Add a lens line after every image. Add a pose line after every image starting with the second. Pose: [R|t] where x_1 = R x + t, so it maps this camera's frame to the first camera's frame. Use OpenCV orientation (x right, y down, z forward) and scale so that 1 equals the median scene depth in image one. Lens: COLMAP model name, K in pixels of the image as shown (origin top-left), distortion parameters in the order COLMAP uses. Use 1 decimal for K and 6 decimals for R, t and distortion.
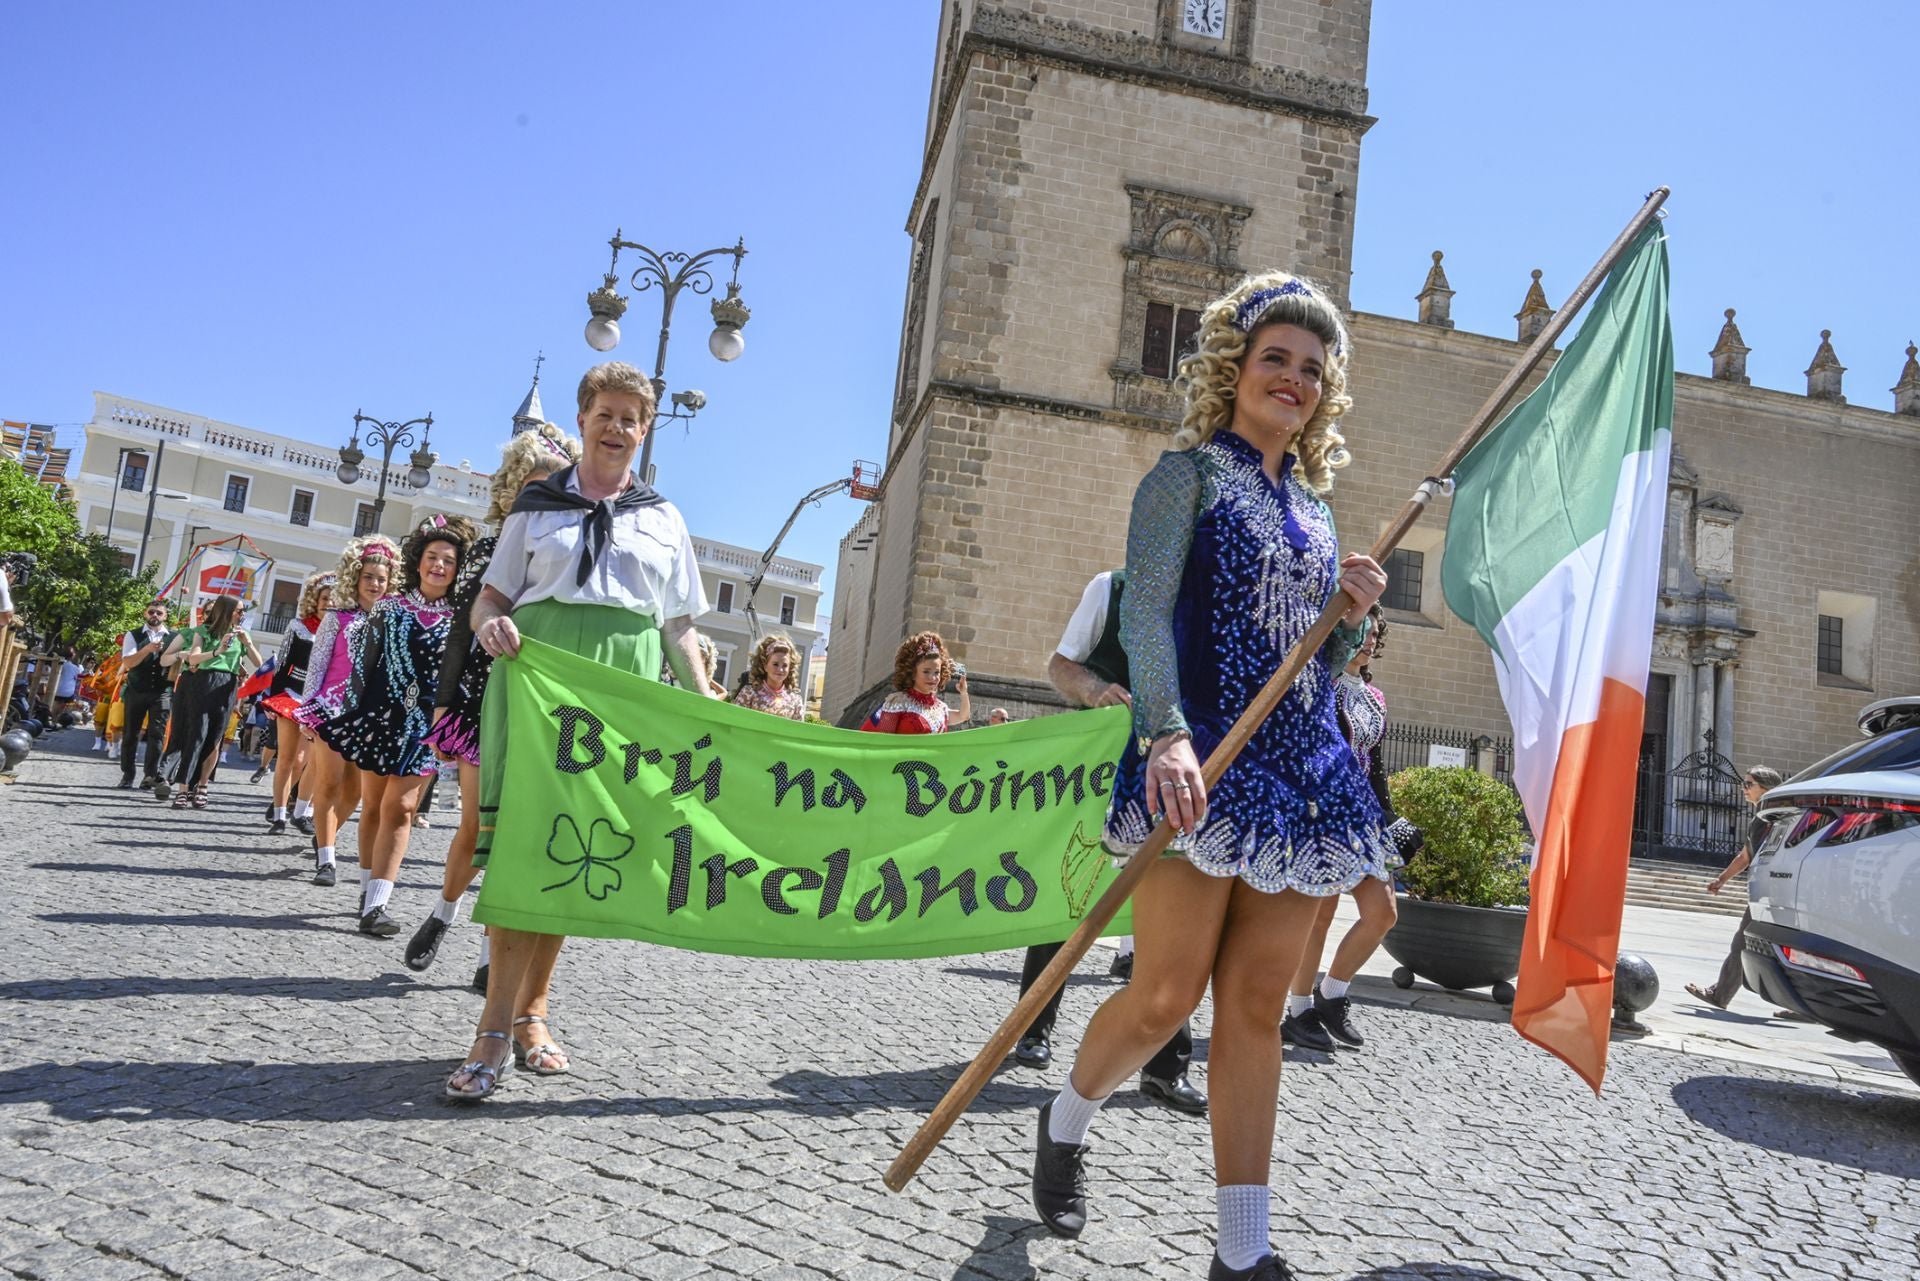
lens RADIAL K [[1252.6, 0, 958.7], [0, 1252.6, 633.0], [0, 0, 1]] dist [-0.004422, 0.000633]
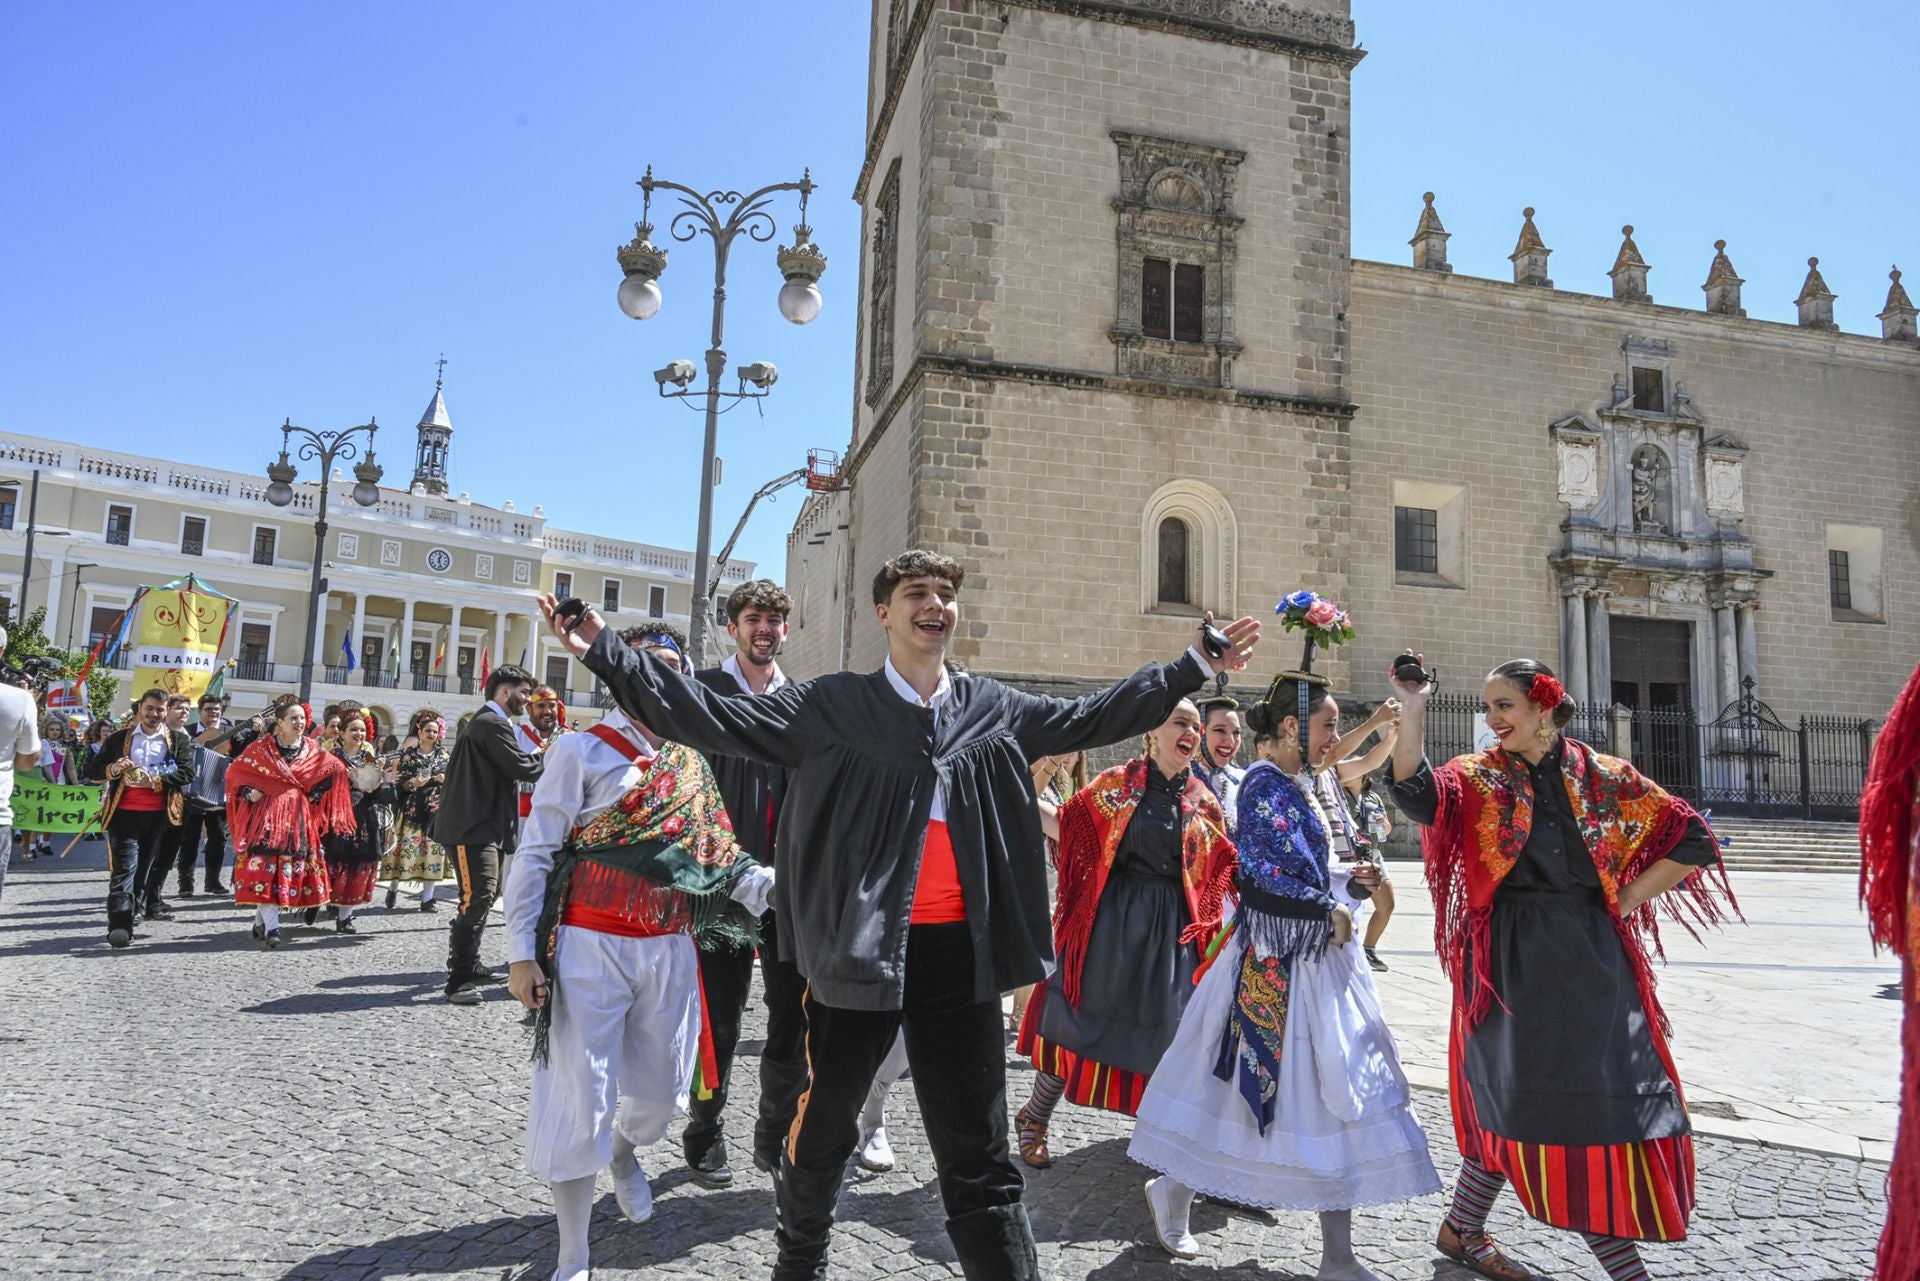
lens RADIAL K [[1252.6, 0, 962.7], [0, 1252.6, 634.9], [0, 0, 1]] dist [-0.004422, 0.000633]
pose [[0.995275, -0.067860, 0.069449, -0.062471], [0.066838, 0.997620, 0.016935, -0.010433], [-0.070433, -0.012213, 0.997442, 0.079165]]
